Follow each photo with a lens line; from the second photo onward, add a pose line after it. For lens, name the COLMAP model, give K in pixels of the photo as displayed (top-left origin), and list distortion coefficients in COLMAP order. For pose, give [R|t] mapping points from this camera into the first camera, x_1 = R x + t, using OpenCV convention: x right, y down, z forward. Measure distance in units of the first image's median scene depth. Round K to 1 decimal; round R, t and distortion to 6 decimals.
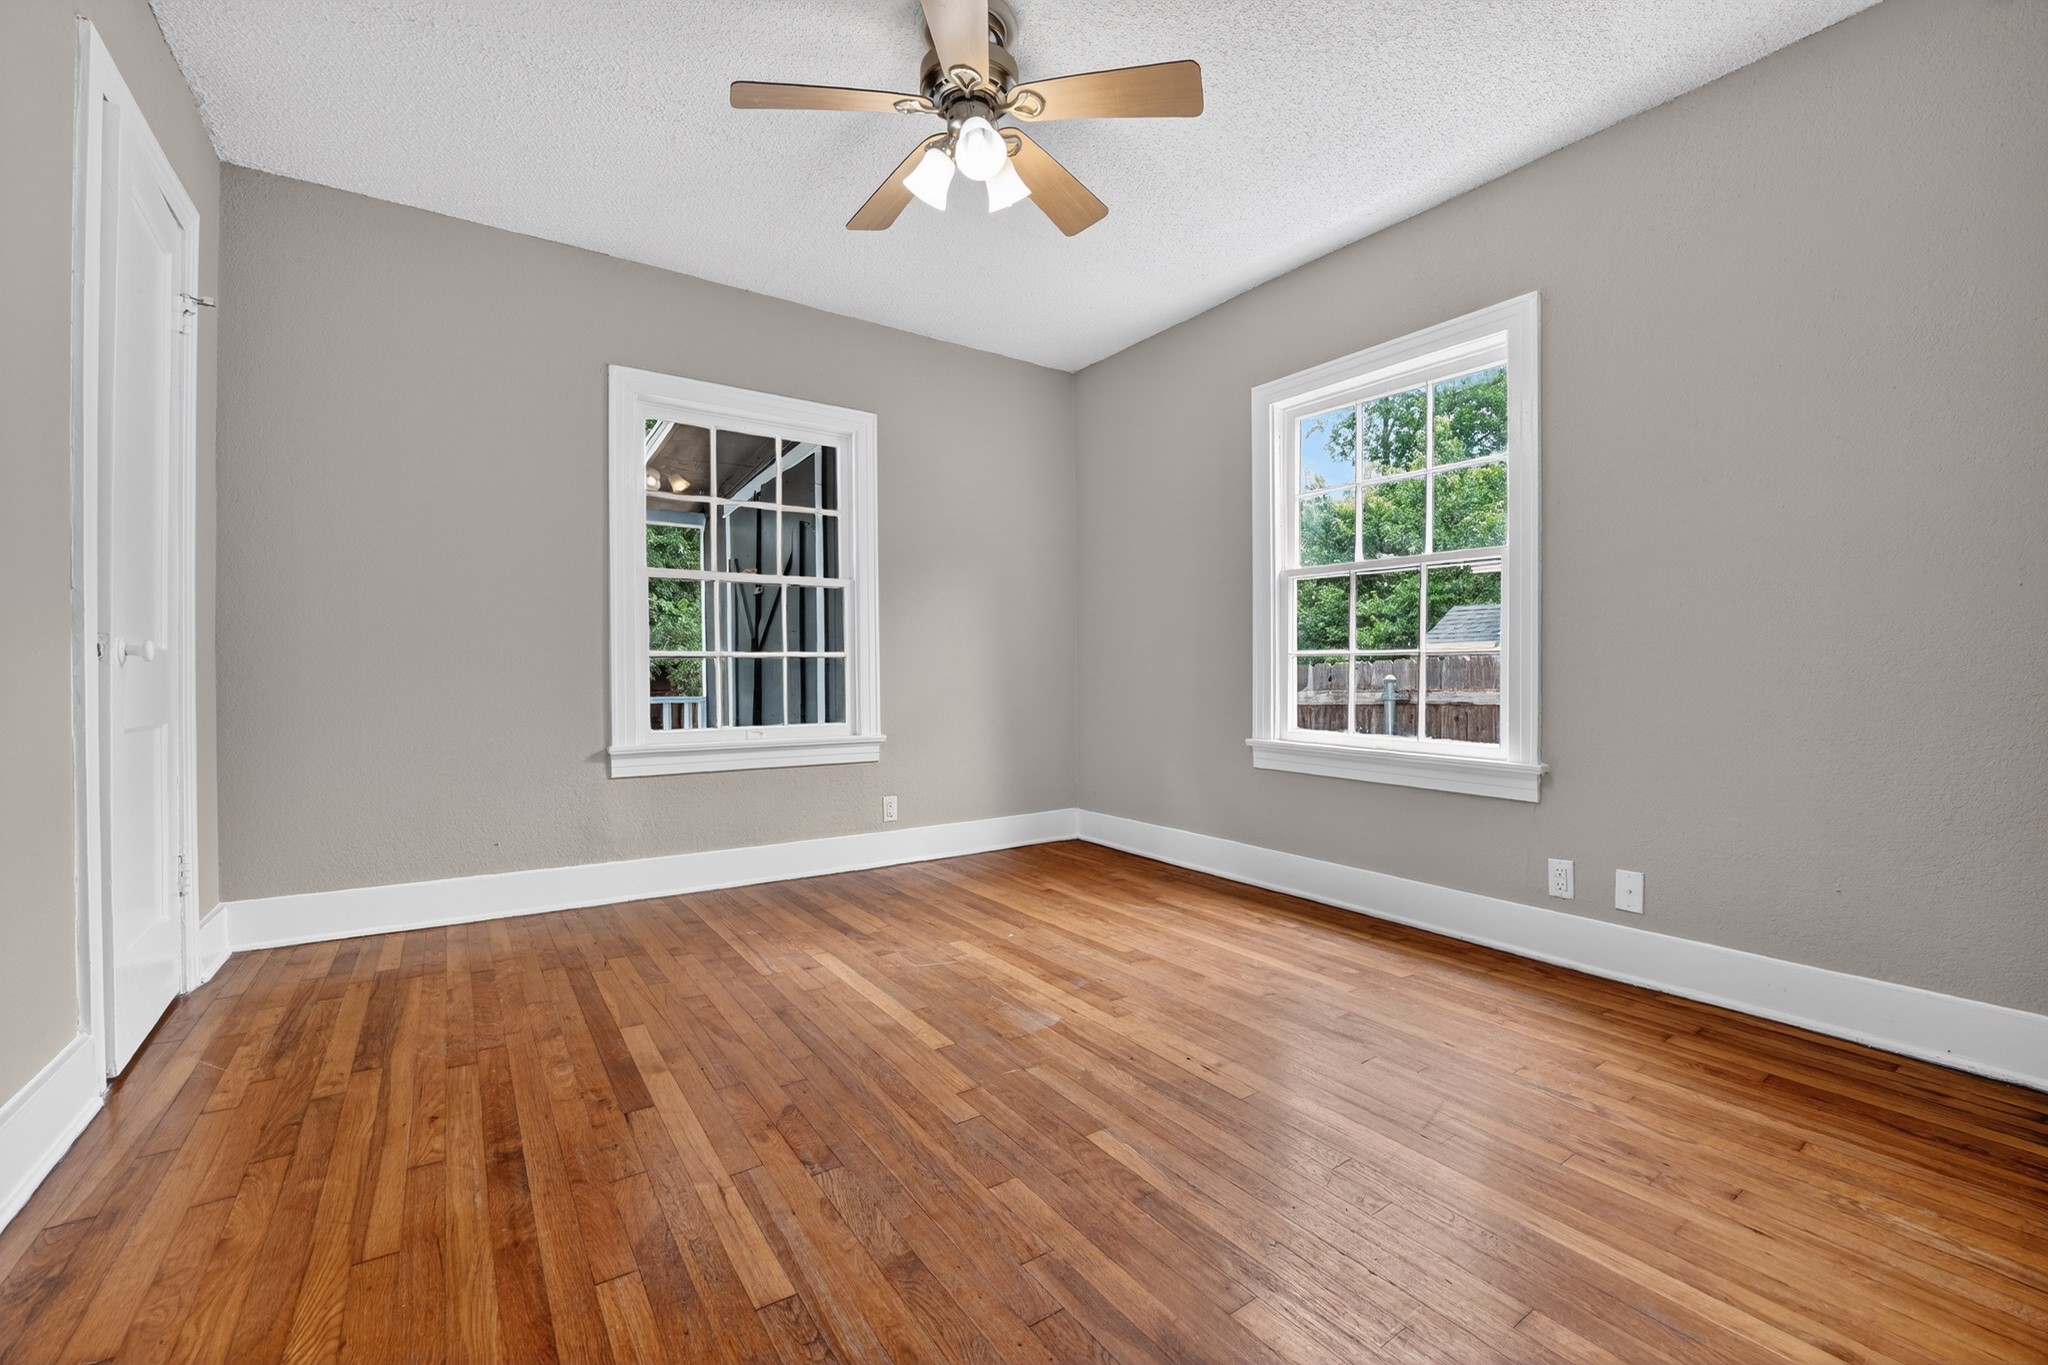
lens RADIAL K [[845.7, 0, 1011.4], [0, 845.7, 679.3], [0, 0, 1]] dist [-0.024785, 0.000696]
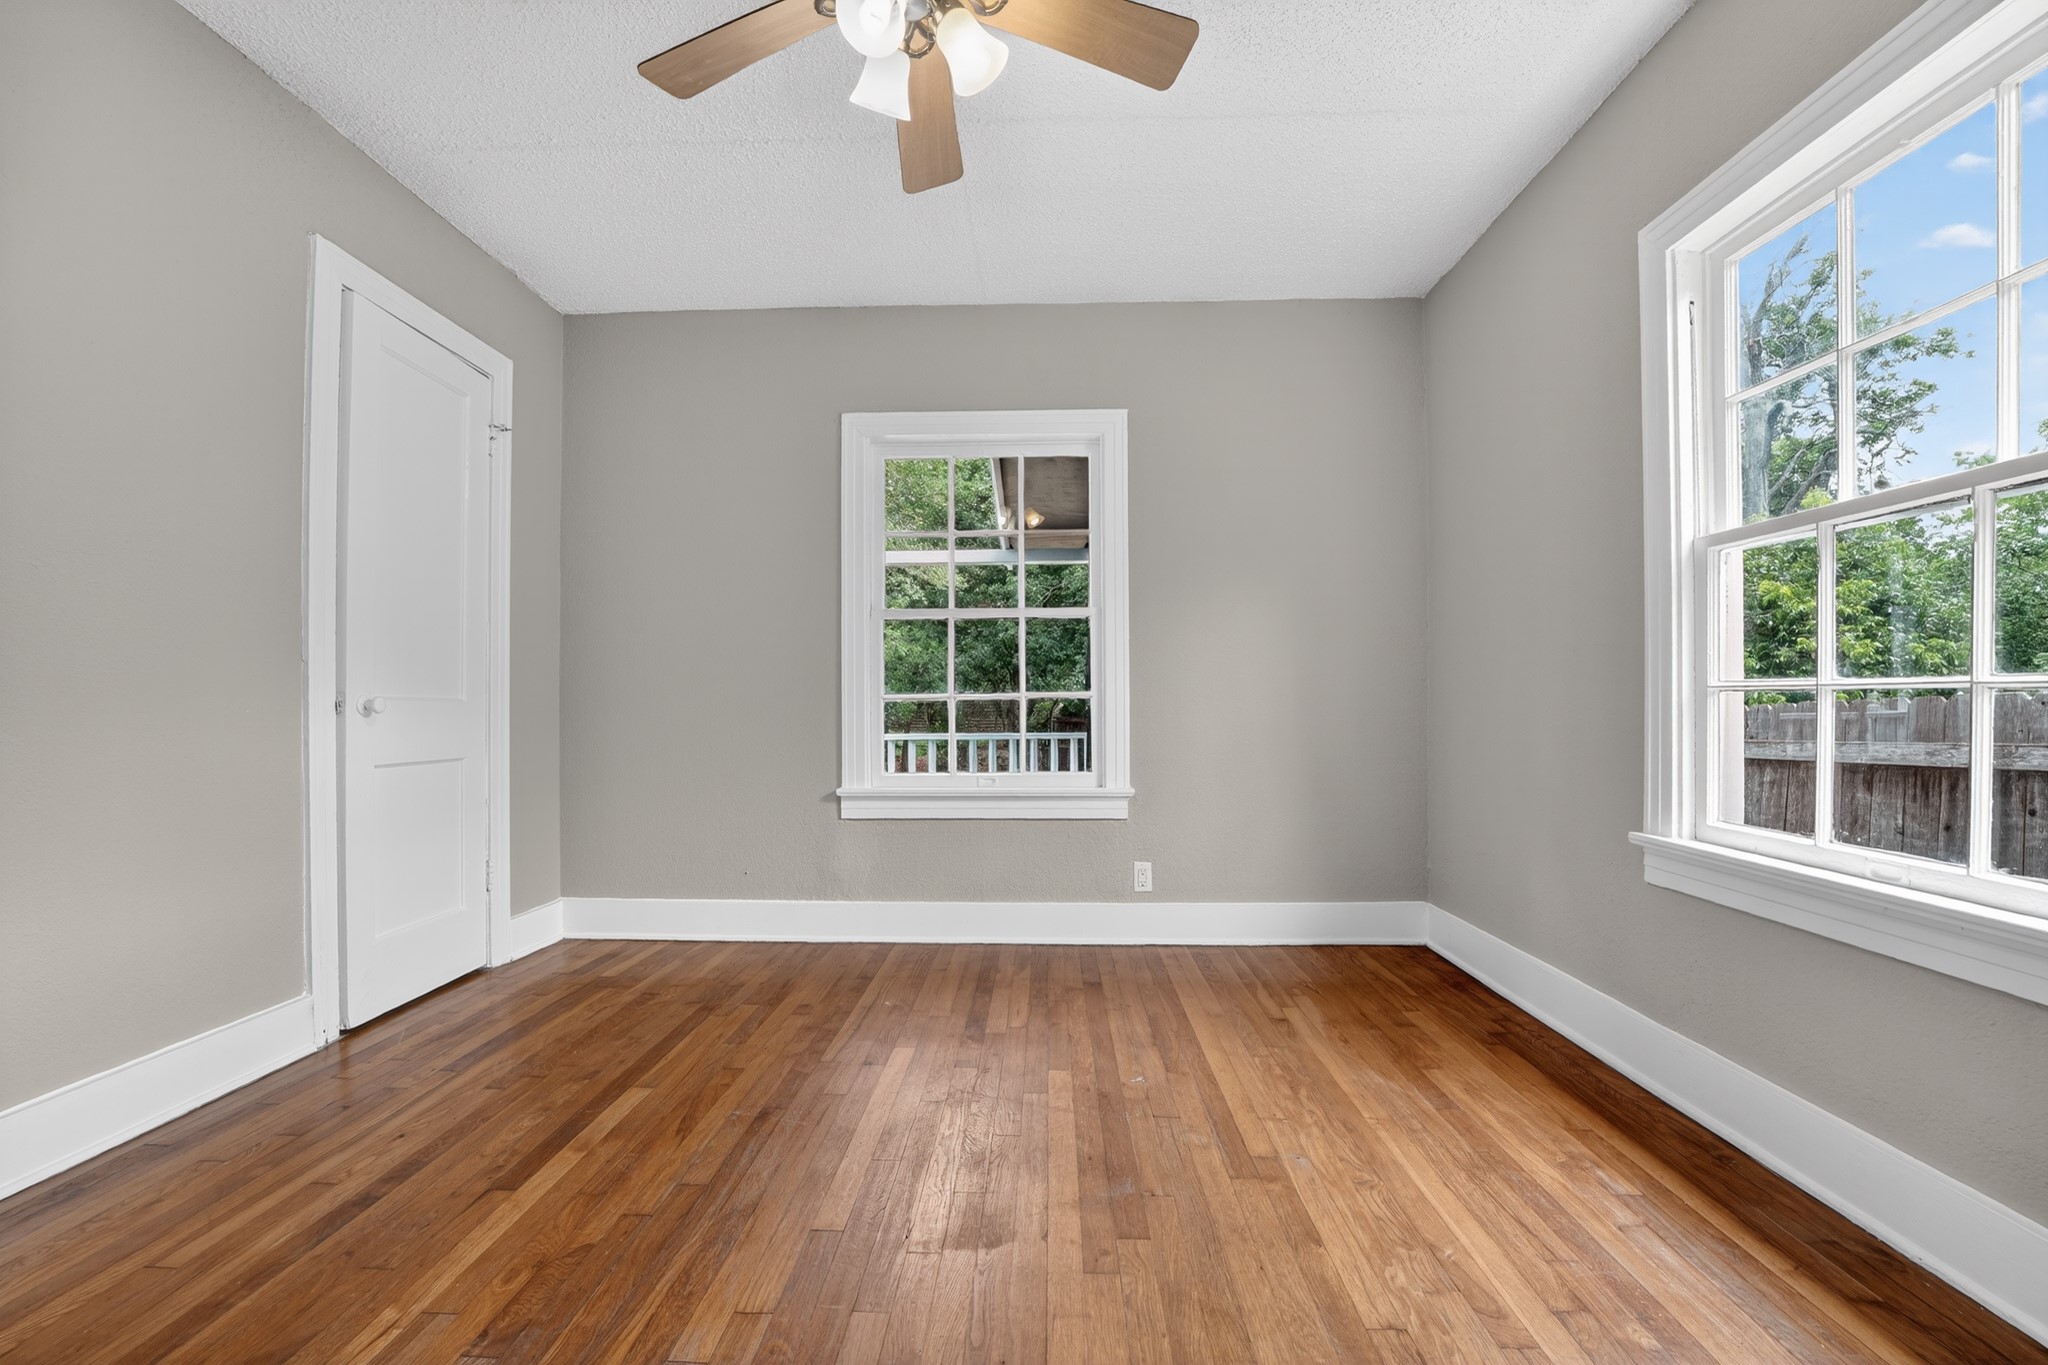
lens RADIAL K [[846.3, 0, 1018.4], [0, 846.3, 706.7], [0, 0, 1]] dist [-0.023926, 0.000176]
pose [[0.805039, -0.000949, -0.593221, 0.335744], [0.000525, 0.999999, -0.000887, -0.019294], [0.593221, 0.000403, 0.805040, 0.334963]]
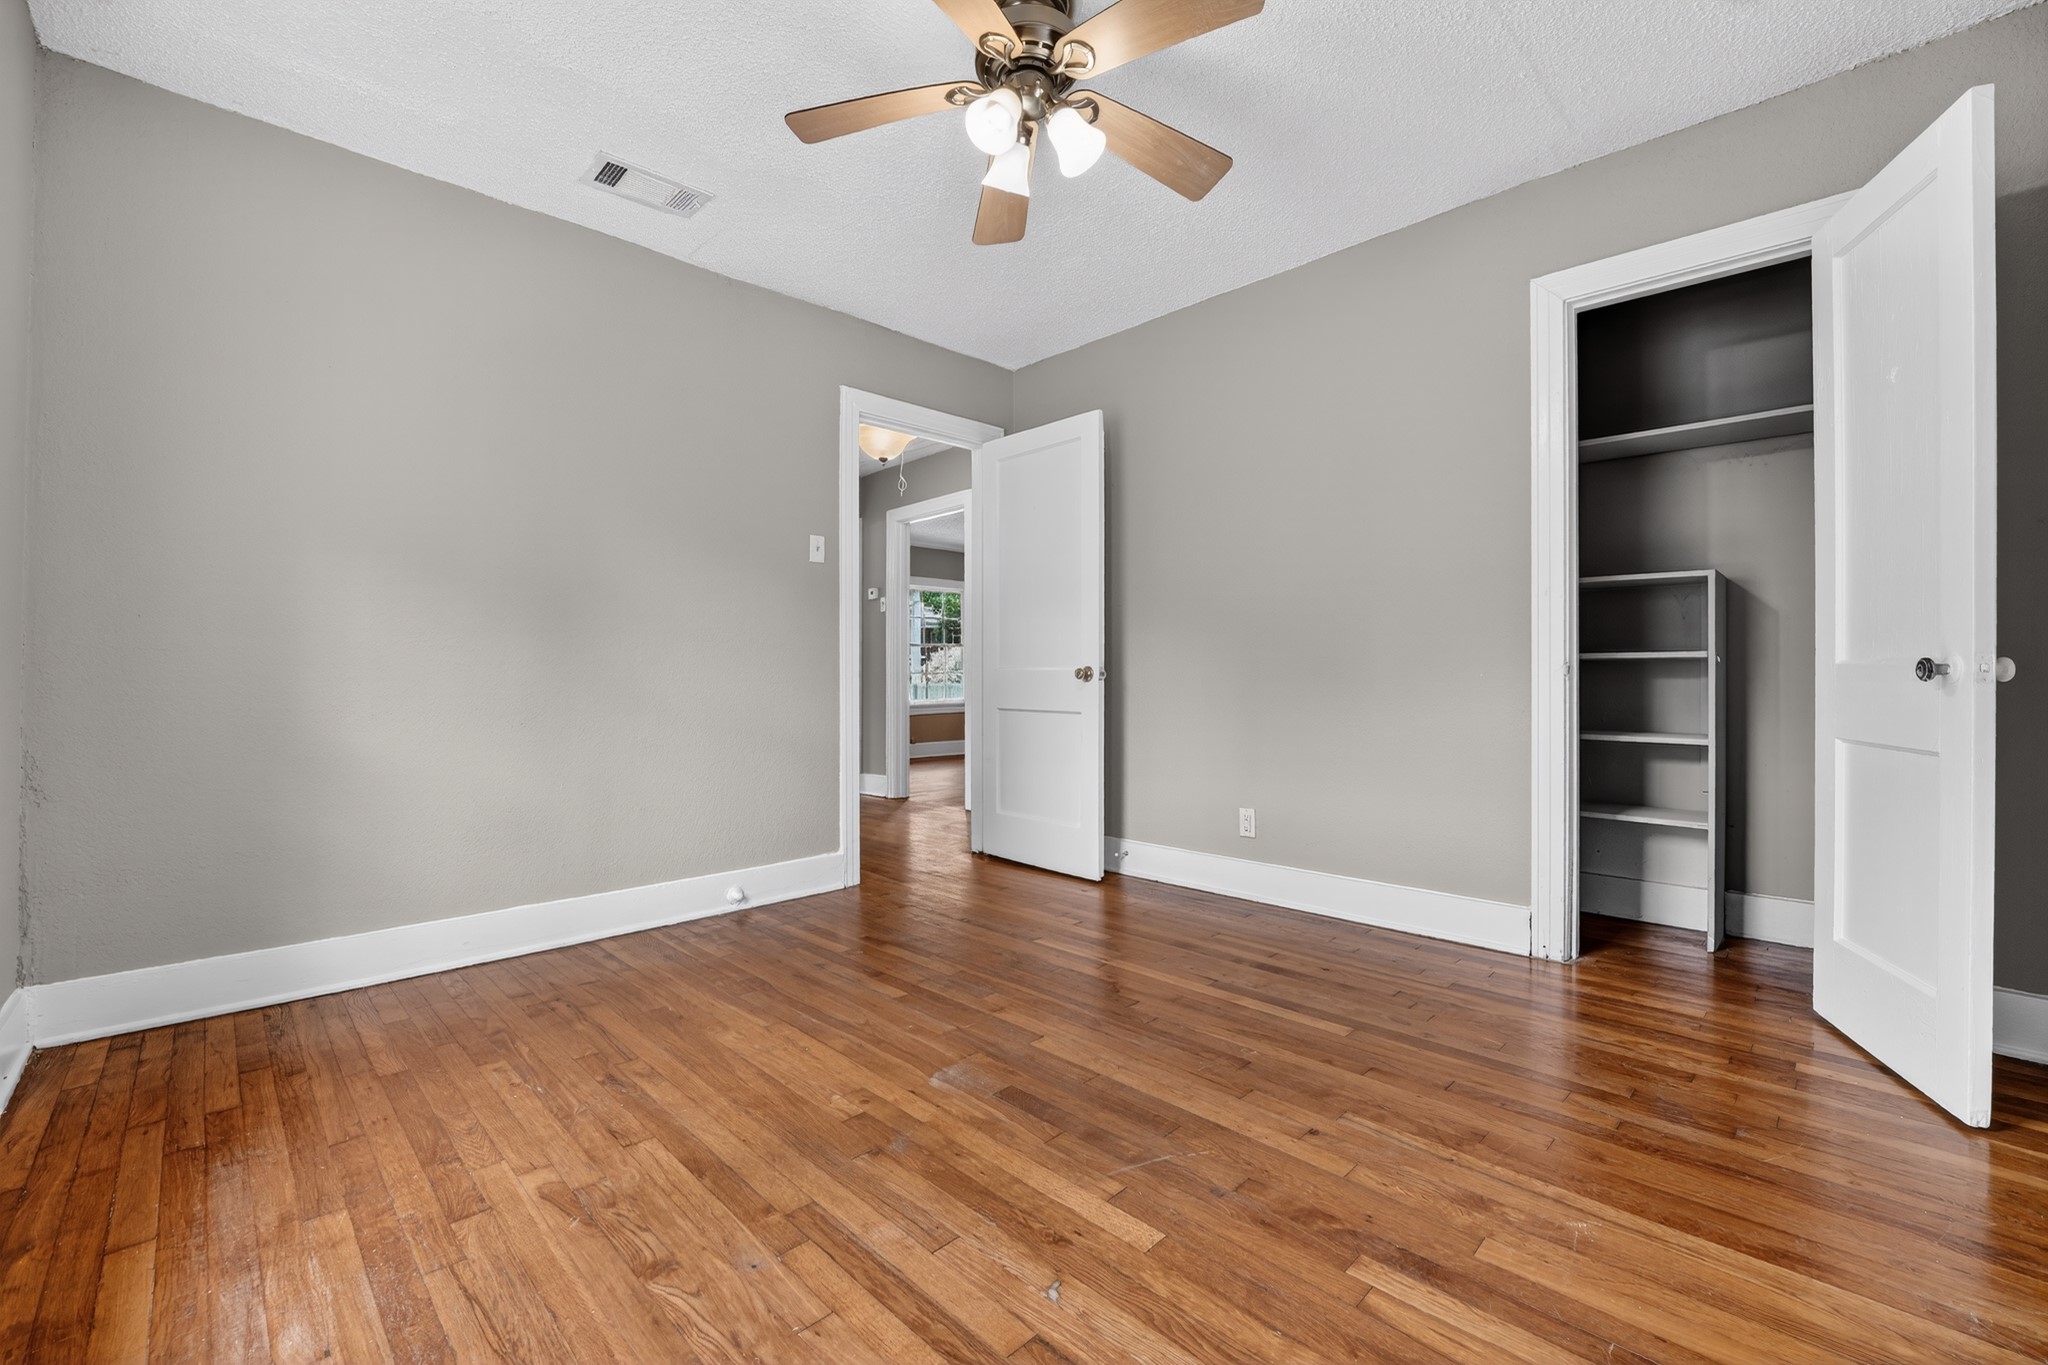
lens RADIAL K [[845.7, 0, 1011.4], [0, 845.7, 679.3], [0, 0, 1]] dist [-0.024785, 0.000696]
pose [[-0.984432, 0.000374, -0.175768, 0.092693], [-0.000129, 0.999996, 0.002854, -0.012423], [0.175768, 0.002832, -0.984428, 1.359751]]
